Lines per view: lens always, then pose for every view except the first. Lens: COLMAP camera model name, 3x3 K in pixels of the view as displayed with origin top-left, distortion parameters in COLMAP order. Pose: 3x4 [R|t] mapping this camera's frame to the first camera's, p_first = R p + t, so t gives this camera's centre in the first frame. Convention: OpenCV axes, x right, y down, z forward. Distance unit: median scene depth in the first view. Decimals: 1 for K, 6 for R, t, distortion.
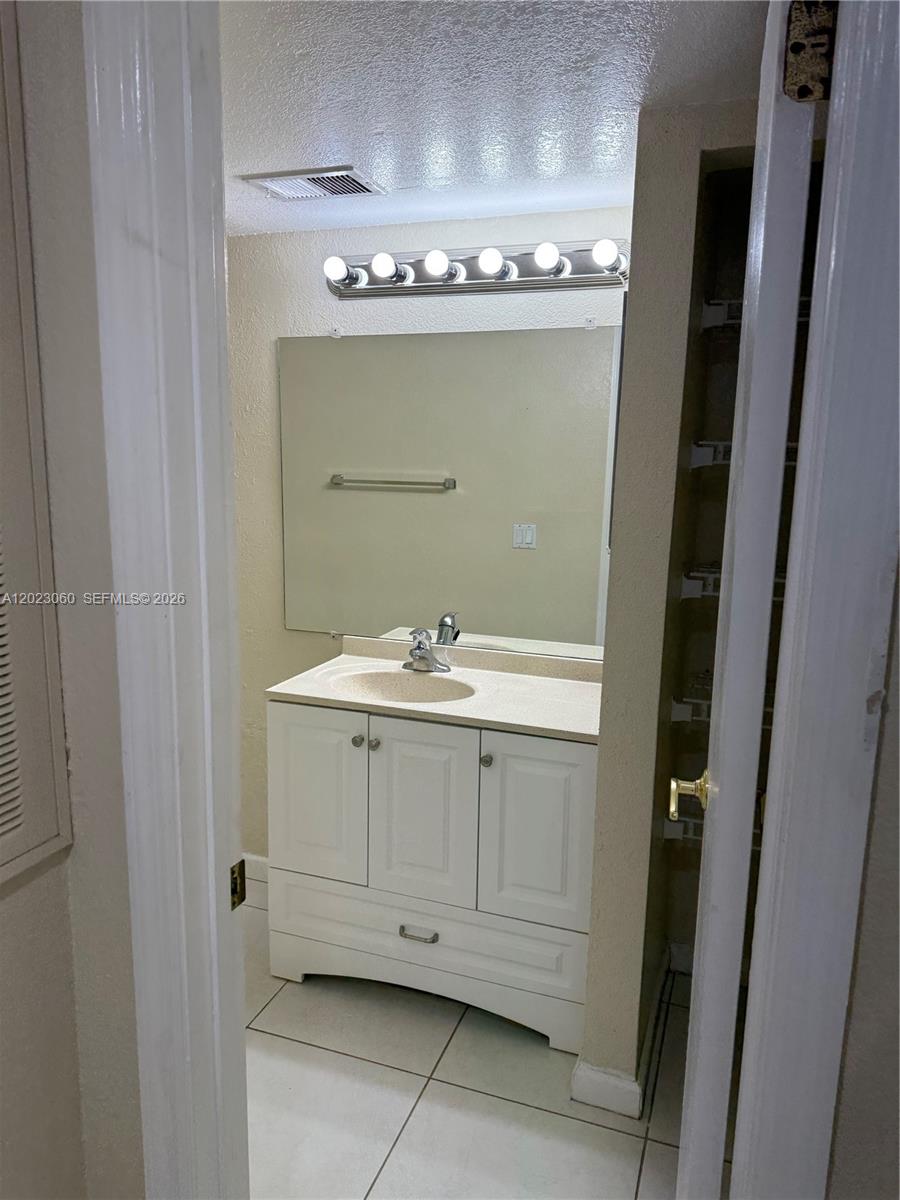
lens RADIAL K [[818.2, 0, 450.0], [0, 818.2, 600.0], [0, 0, 1]] dist [0.255883, -0.000586]
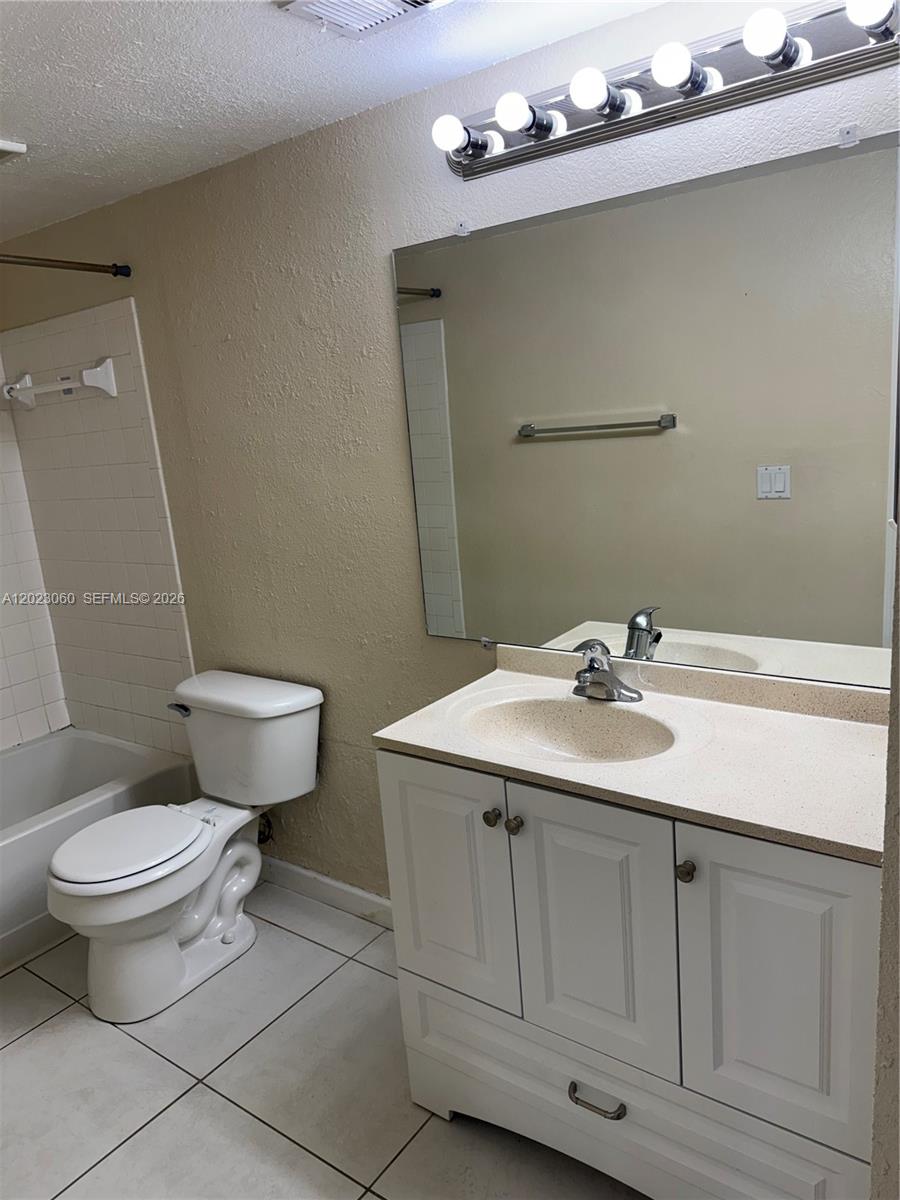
lens RADIAL K [[861.6, 0, 450.0], [0, 861.6, 600.0], [0, 0, 1]] dist [0.058954, -0.049934]
pose [[0.957724, -0.036566, -0.285356, 0.055267], [0.050458, 0.997864, 0.041479, -0.033002], [0.283230, -0.054124, 0.957524, 0.278935]]
